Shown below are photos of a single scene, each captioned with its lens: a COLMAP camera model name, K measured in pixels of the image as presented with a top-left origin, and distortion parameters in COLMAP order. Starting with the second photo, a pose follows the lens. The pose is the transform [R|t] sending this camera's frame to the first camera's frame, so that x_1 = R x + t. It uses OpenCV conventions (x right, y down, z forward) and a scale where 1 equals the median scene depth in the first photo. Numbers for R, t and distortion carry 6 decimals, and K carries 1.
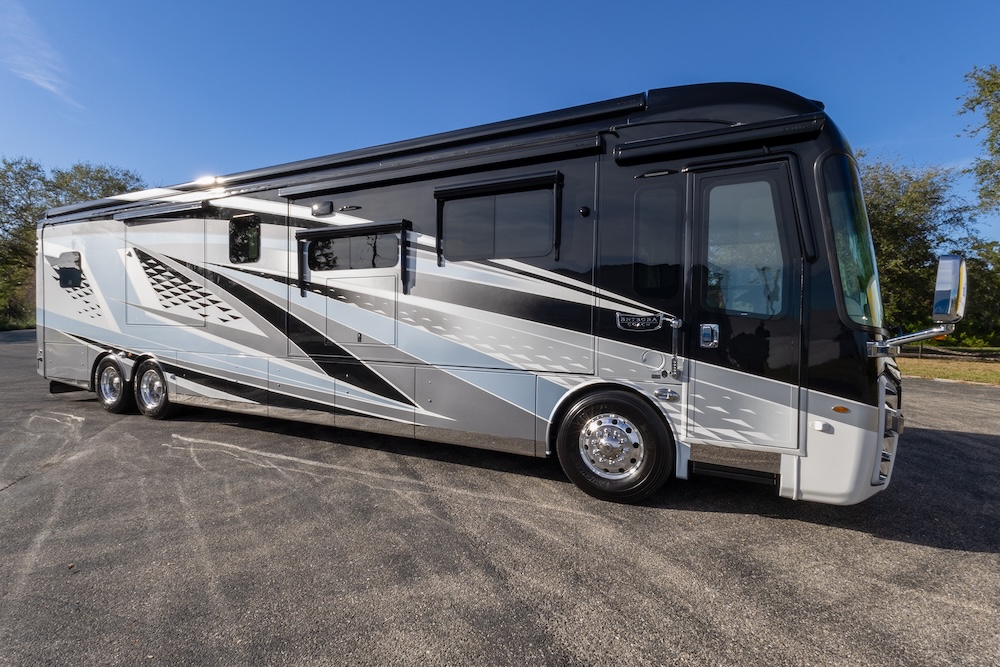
lens RADIAL K [[562.6, 0, 500.0], [0, 562.6, 333.5], [0, 0, 1]] dist [0.015922, -0.000752]
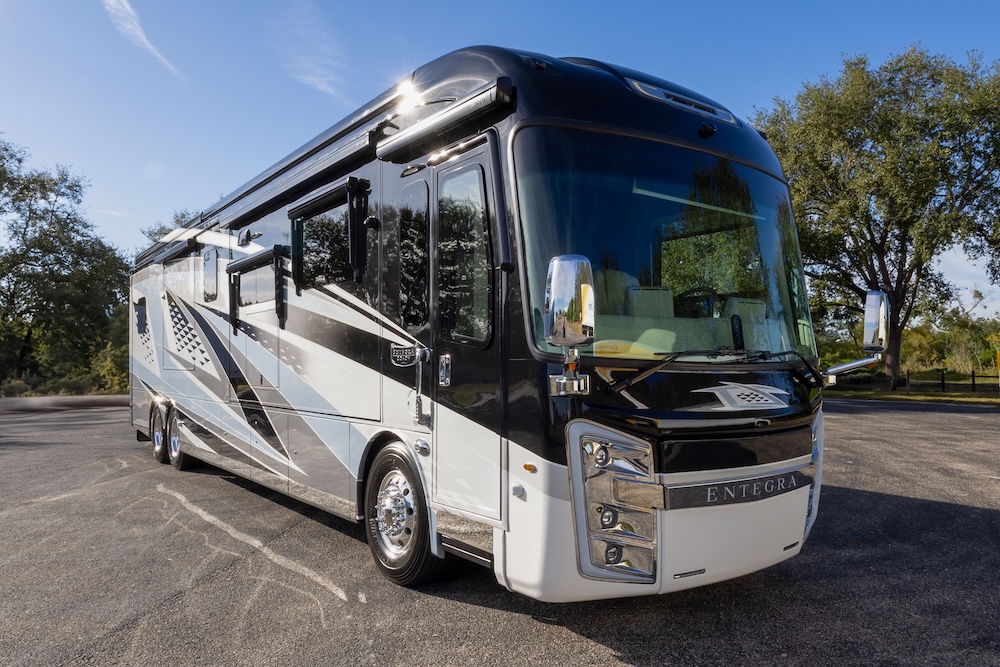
lens RADIAL K [[796.1, 0, 500.0], [0, 796.1, 333.5], [0, 0, 1]] dist [0.003690, 0.001902]
pose [[0.904643, -0.030552, -0.425074, 0.576953], [0.003539, 0.997931, -0.064194, 0.015116], [0.426156, 0.056569, 0.902879, 0.022718]]
